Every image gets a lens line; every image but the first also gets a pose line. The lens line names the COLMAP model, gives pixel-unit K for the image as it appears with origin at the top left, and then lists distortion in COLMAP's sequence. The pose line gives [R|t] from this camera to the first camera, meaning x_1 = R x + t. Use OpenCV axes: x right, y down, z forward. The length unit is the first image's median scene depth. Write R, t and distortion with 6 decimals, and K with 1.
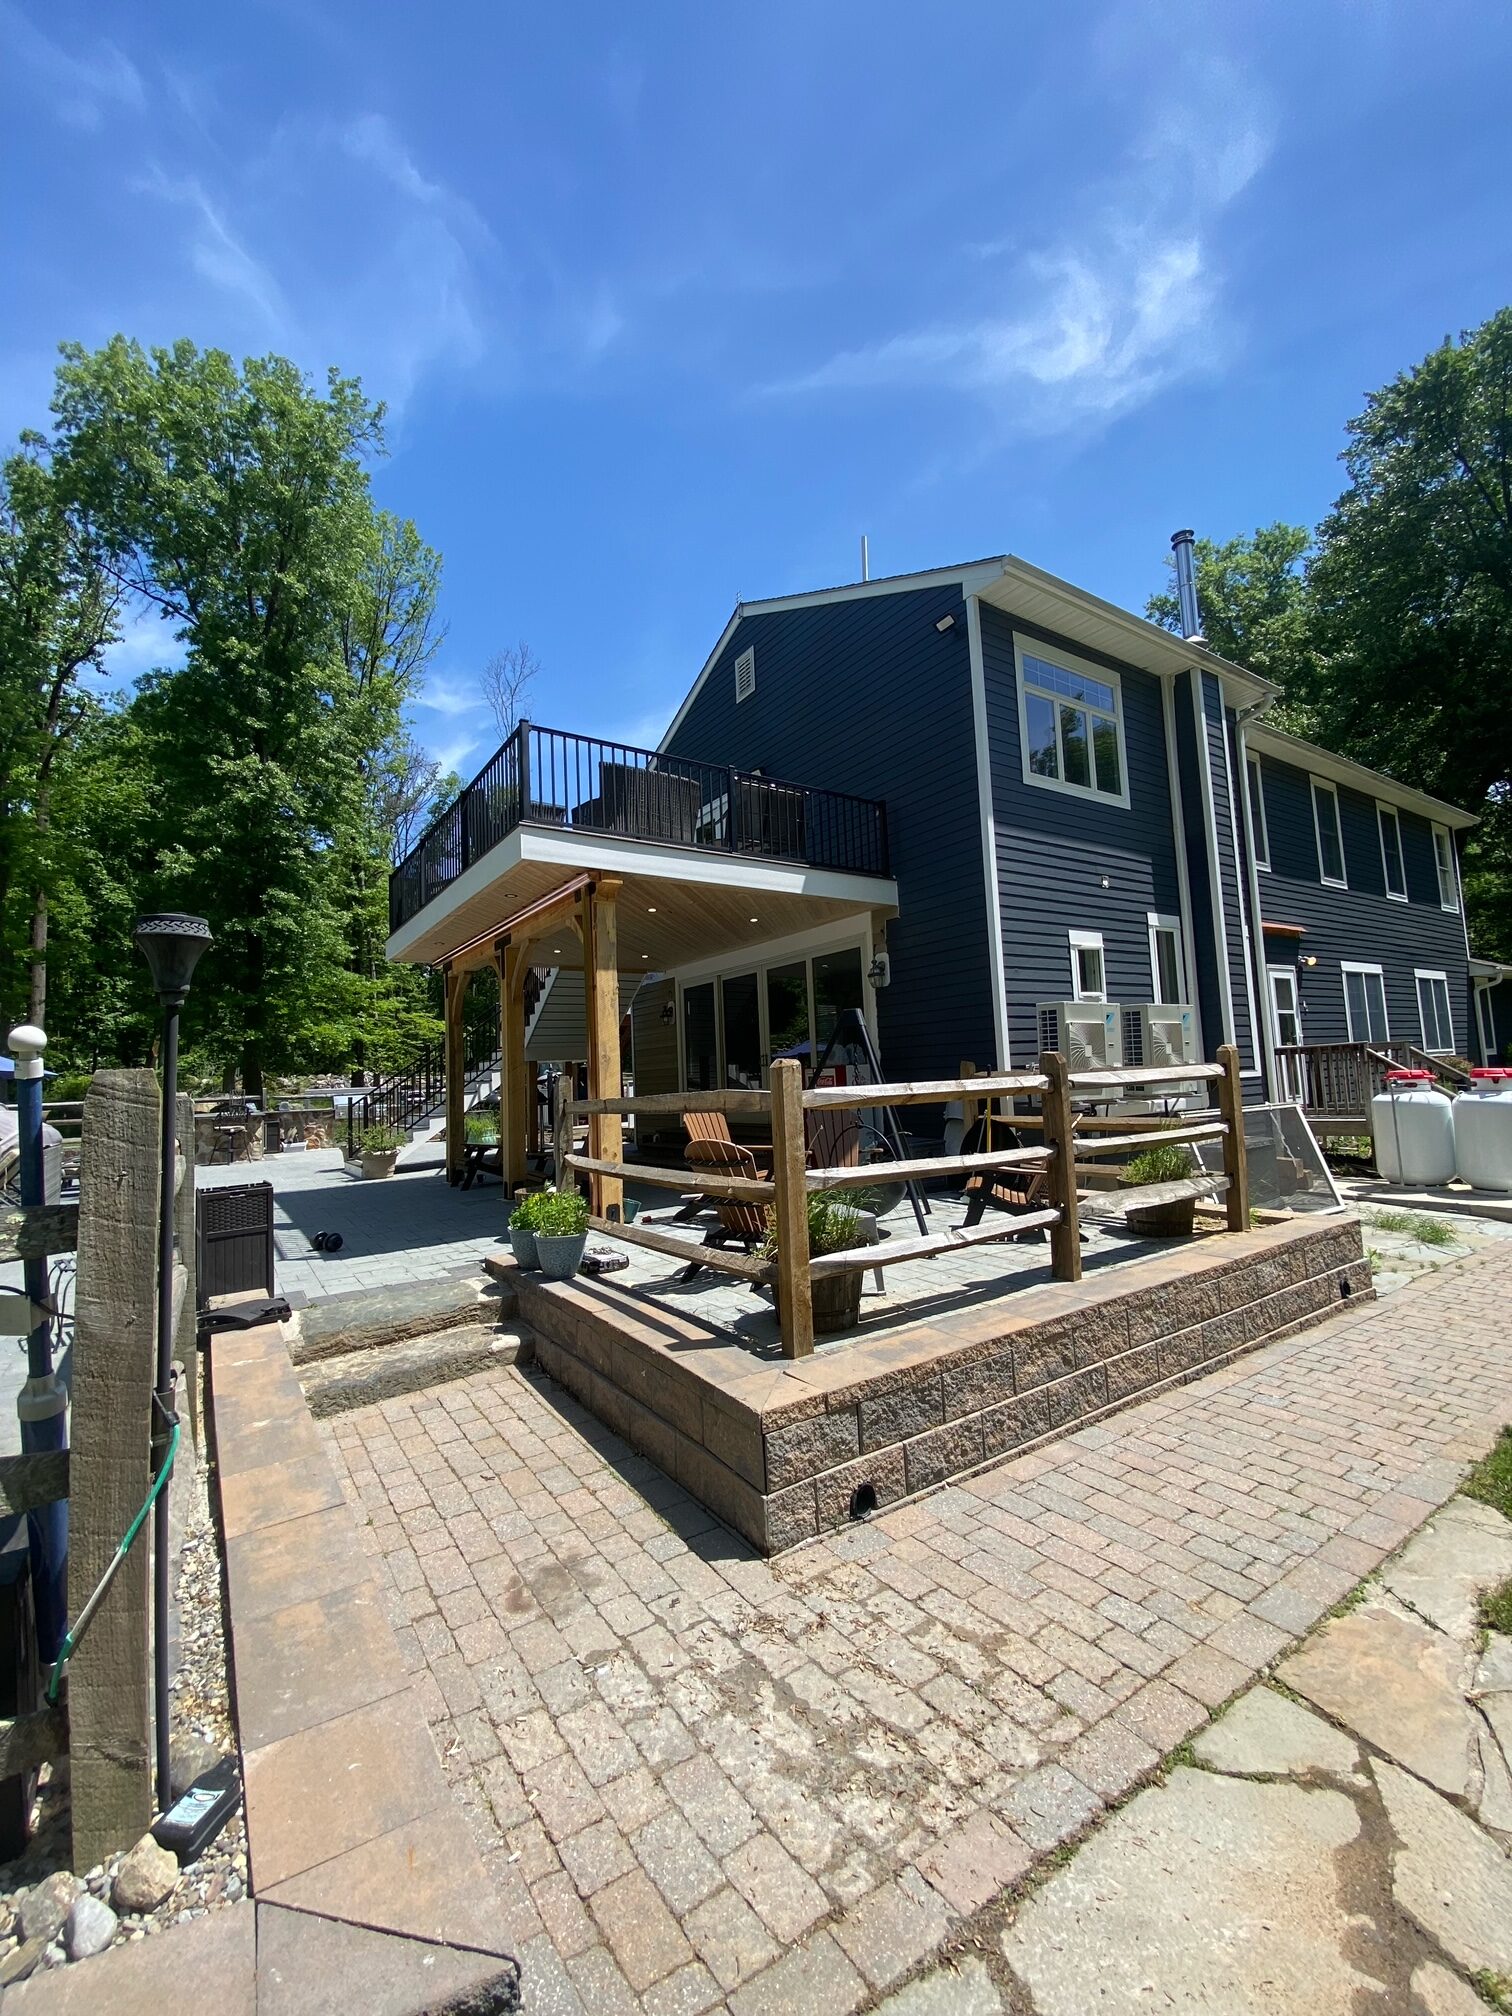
lens RADIAL K [[809.9, 0, 750.2], [0, 809.9, 1013.7], [0, 0, 1]] dist [0.017585, -0.013213]
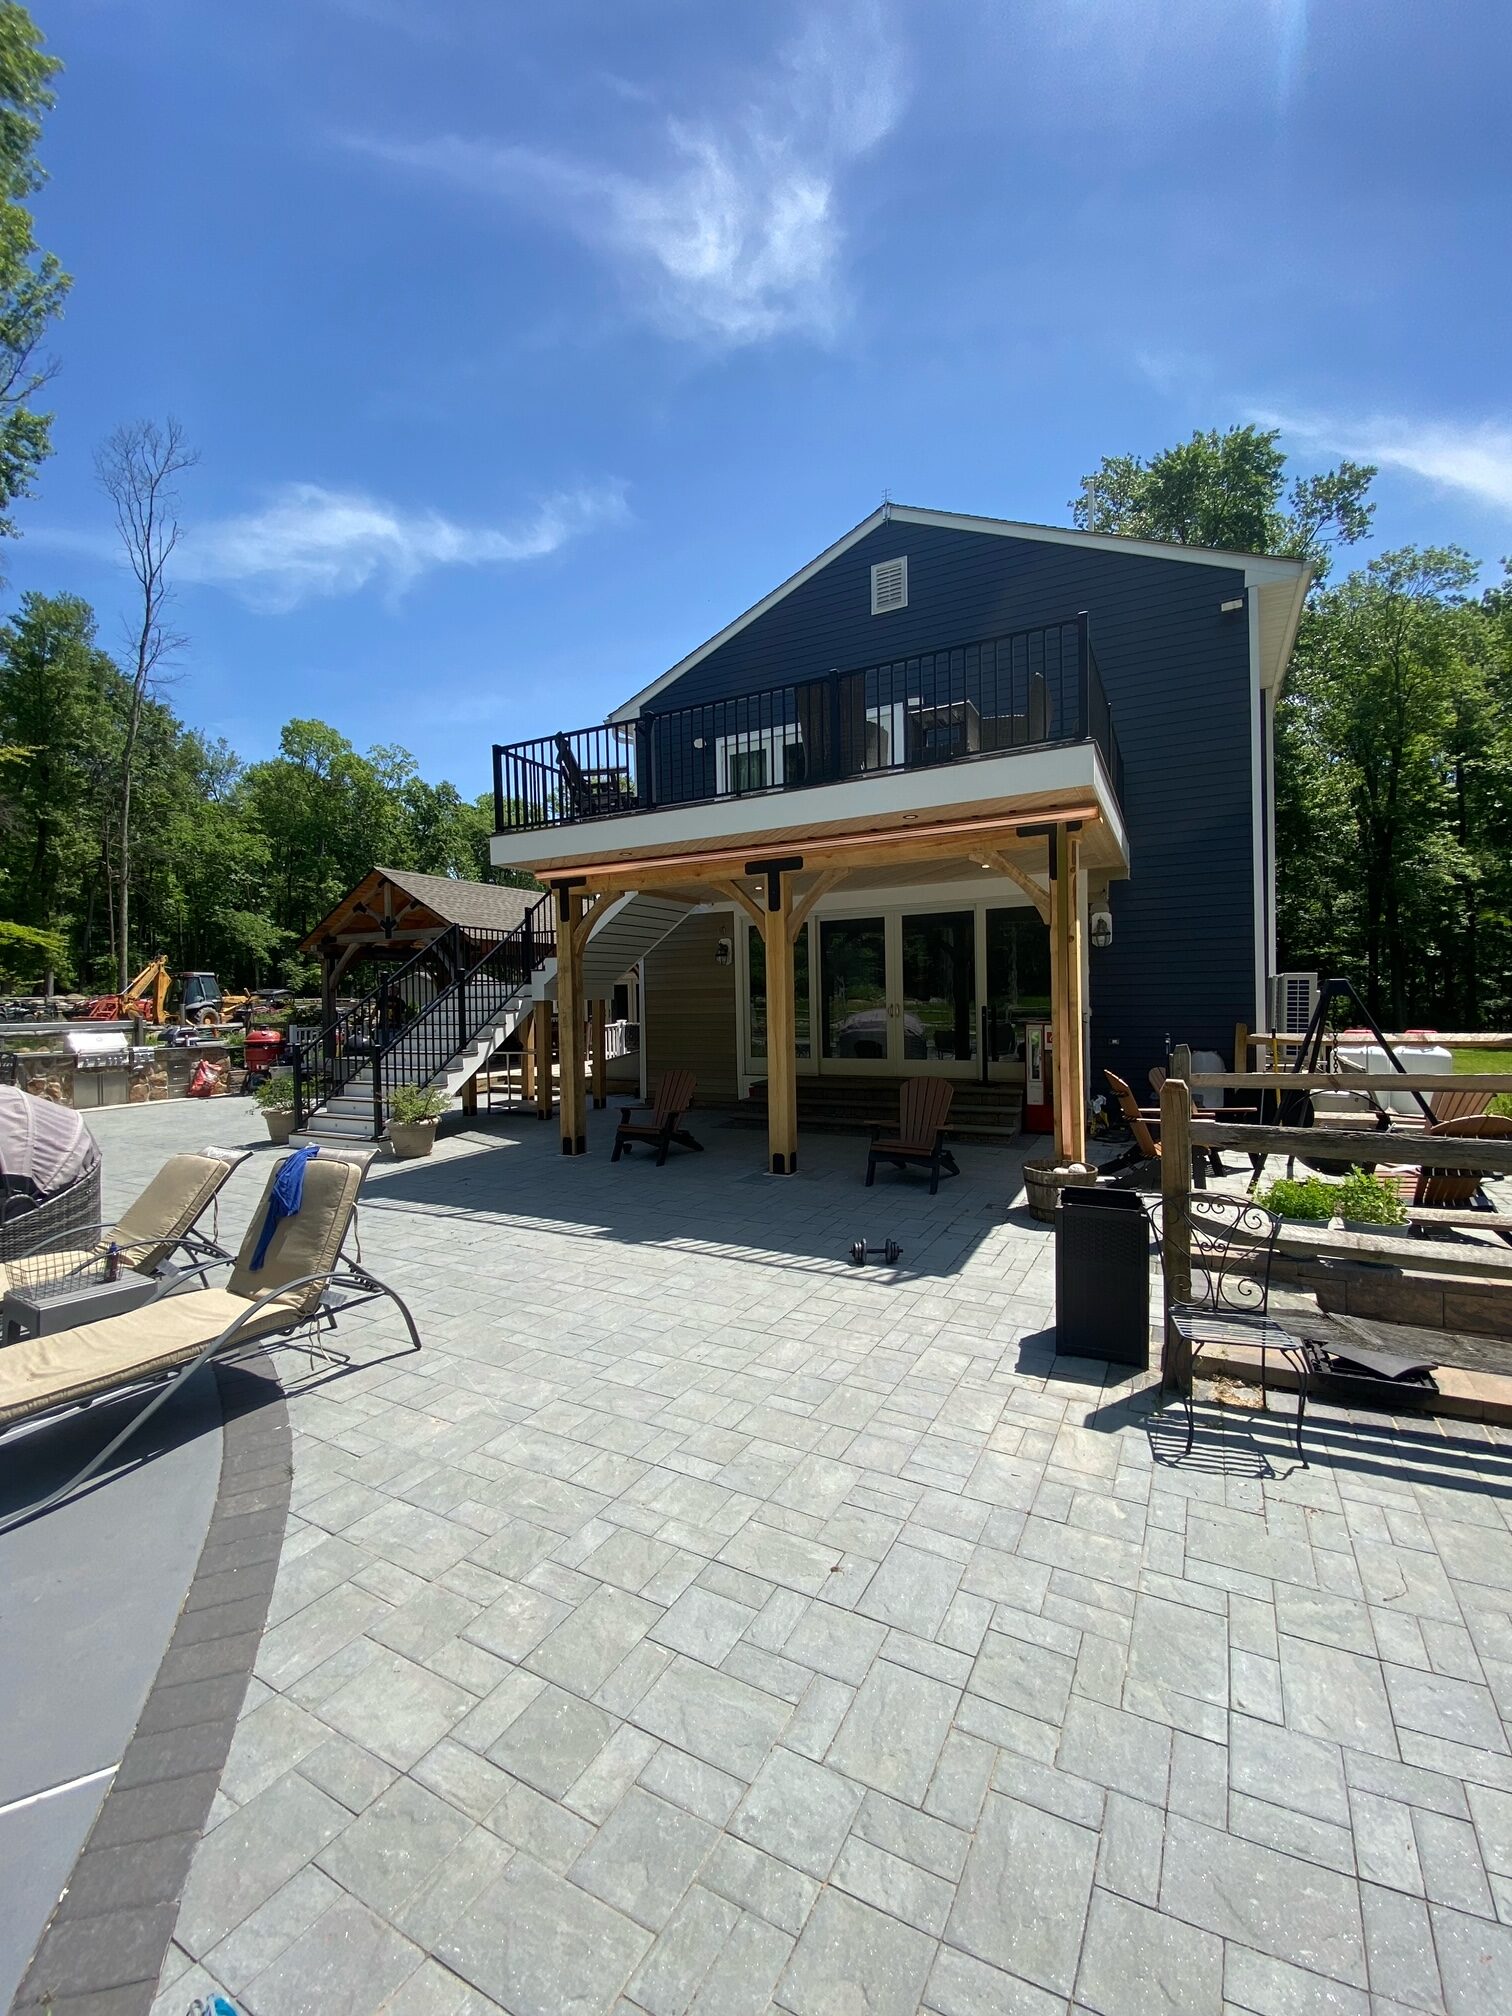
lens RADIAL K [[809.9, 0, 750.2], [0, 809.9, 1013.7], [0, 0, 1]] dist [0.017585, -0.013213]
pose [[0.881809, 0.016738, 0.471310, -0.715208], [-0.057612, 0.995708, 0.072430, 0.003494], [-0.468075, -0.091023, 0.878989, 0.299004]]
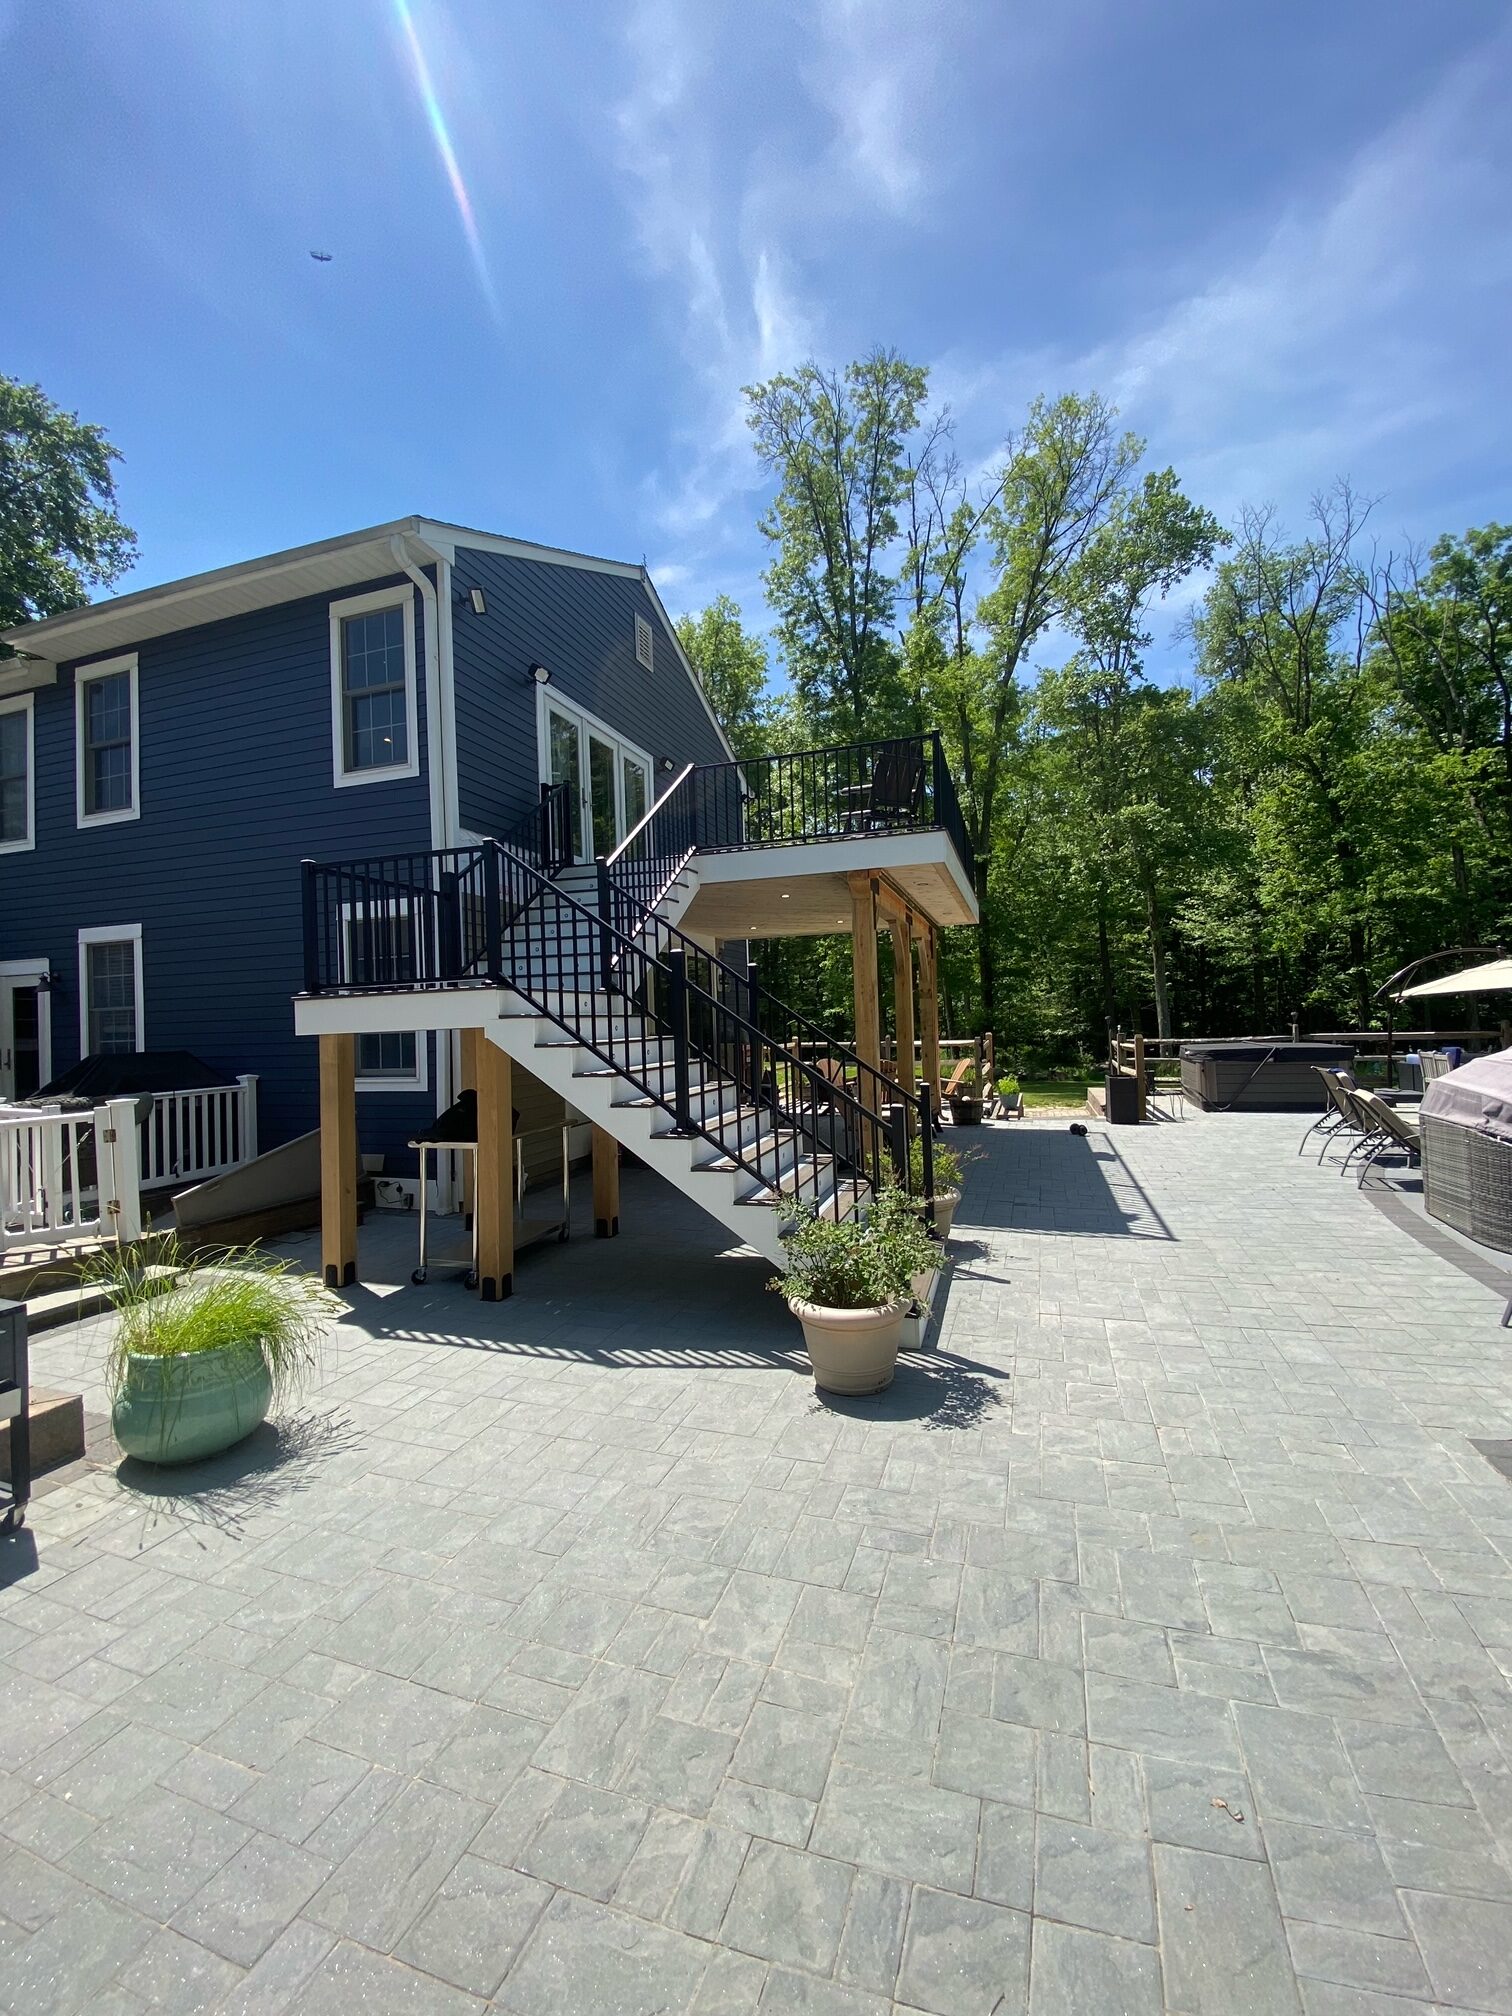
lens RADIAL K [[819.6, 0, 752.2], [0, 819.6, 1003.9], [0, 0, 1]] dist [0.020695, -0.019991]
pose [[-0.617266, 0.077171, 0.782961, -1.043336], [-0.007867, 0.994523, -0.104225, 0.143707], [-0.786715, -0.070494, -0.613278, 1.876295]]
